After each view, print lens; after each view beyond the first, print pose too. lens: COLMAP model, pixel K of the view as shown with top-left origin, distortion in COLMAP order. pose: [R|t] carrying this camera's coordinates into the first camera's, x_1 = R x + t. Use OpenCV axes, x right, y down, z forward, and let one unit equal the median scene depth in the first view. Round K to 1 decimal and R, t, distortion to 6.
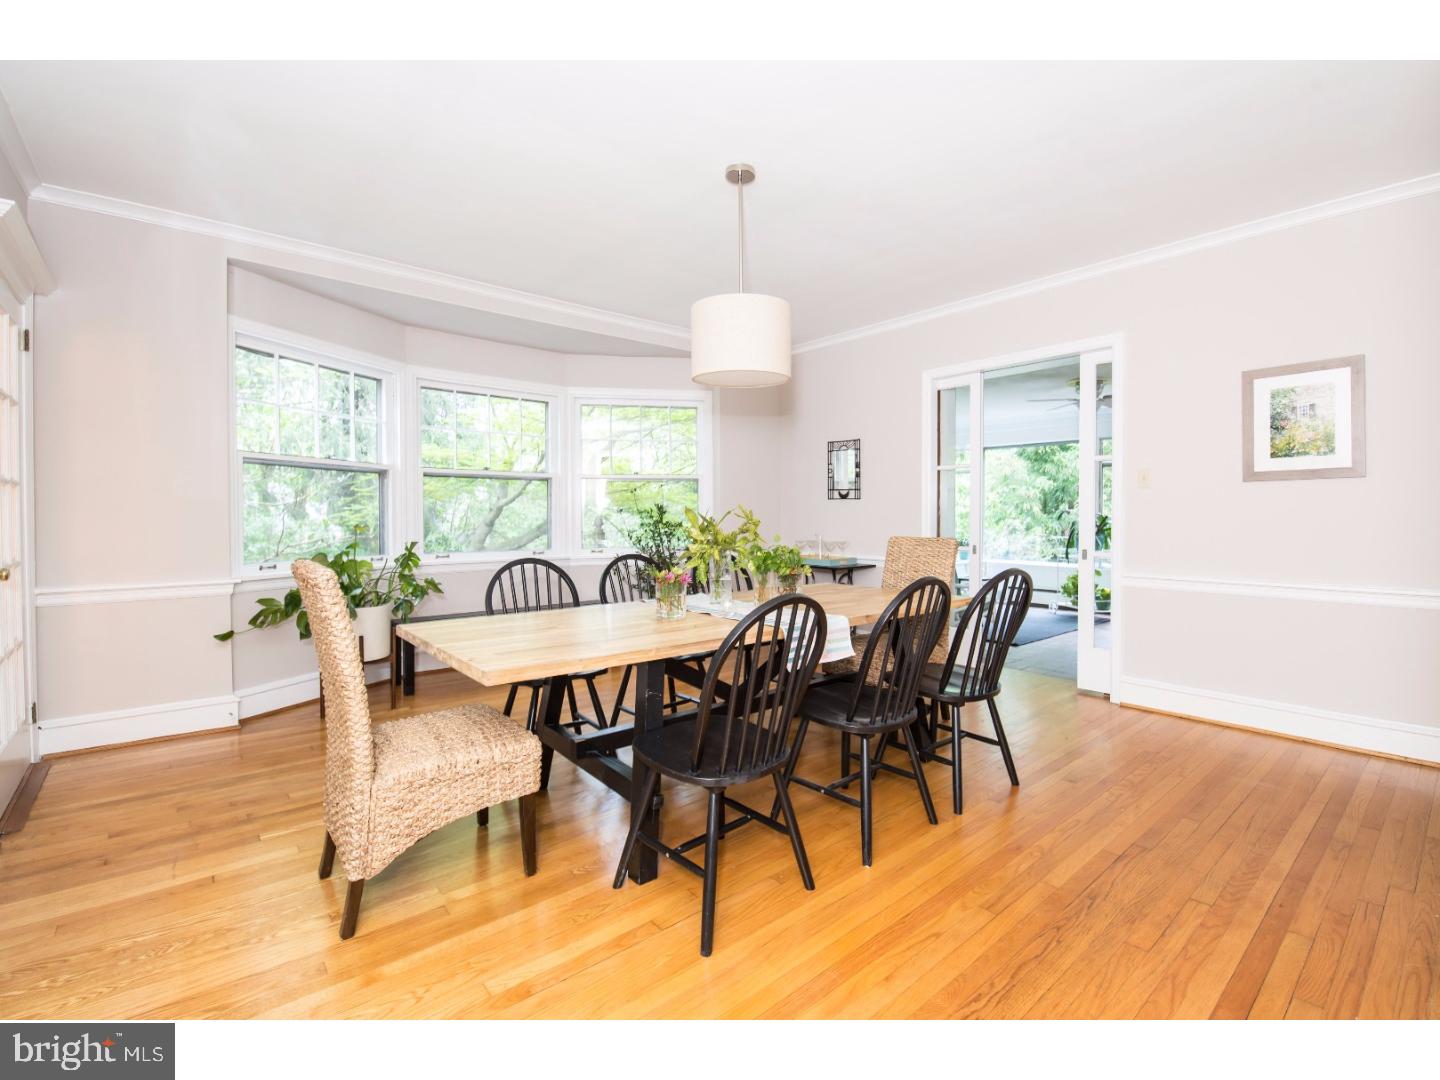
lens RADIAL K [[655.4, 0, 720.8], [0, 655.4, 530.9], [0, 0, 1]] dist [-0.005157, -0.000215]
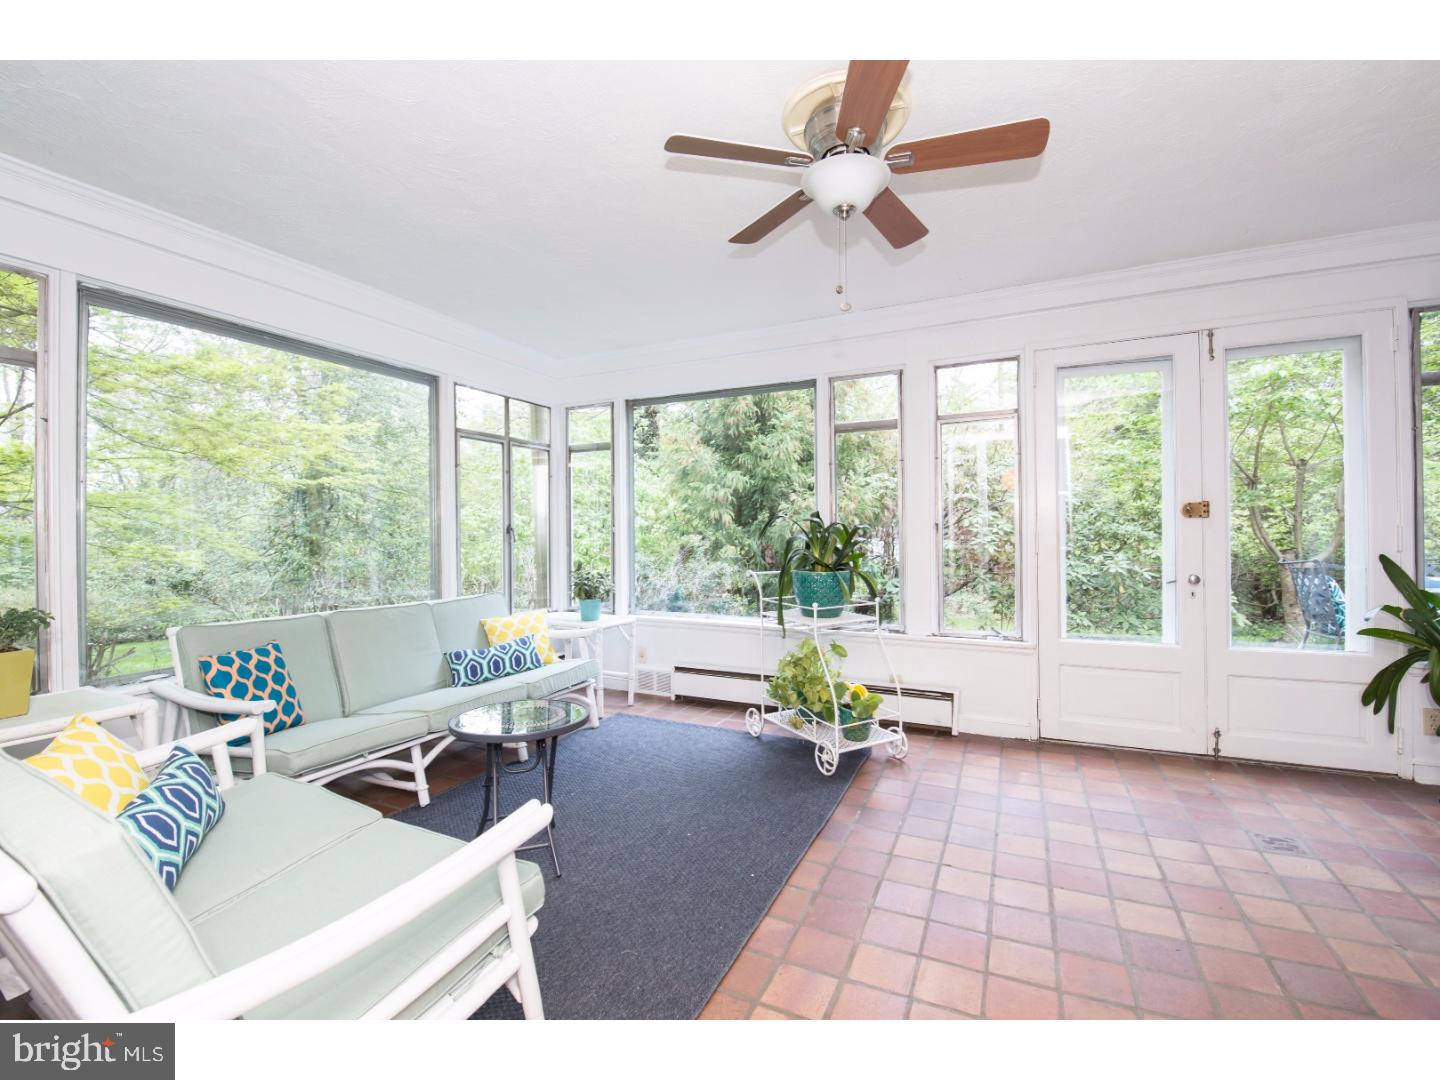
lens RADIAL K [[655.4, 0, 718.1], [0, 655.4, 538.3], [0, 0, 1]] dist [-0.005157, -0.000215]
pose [[0.911548, -0.009041, 0.411094, 0.197973], [0.014118, 0.999857, -0.009316, -0.007125], [-0.410951, 0.014296, 0.911546, 0.394225]]
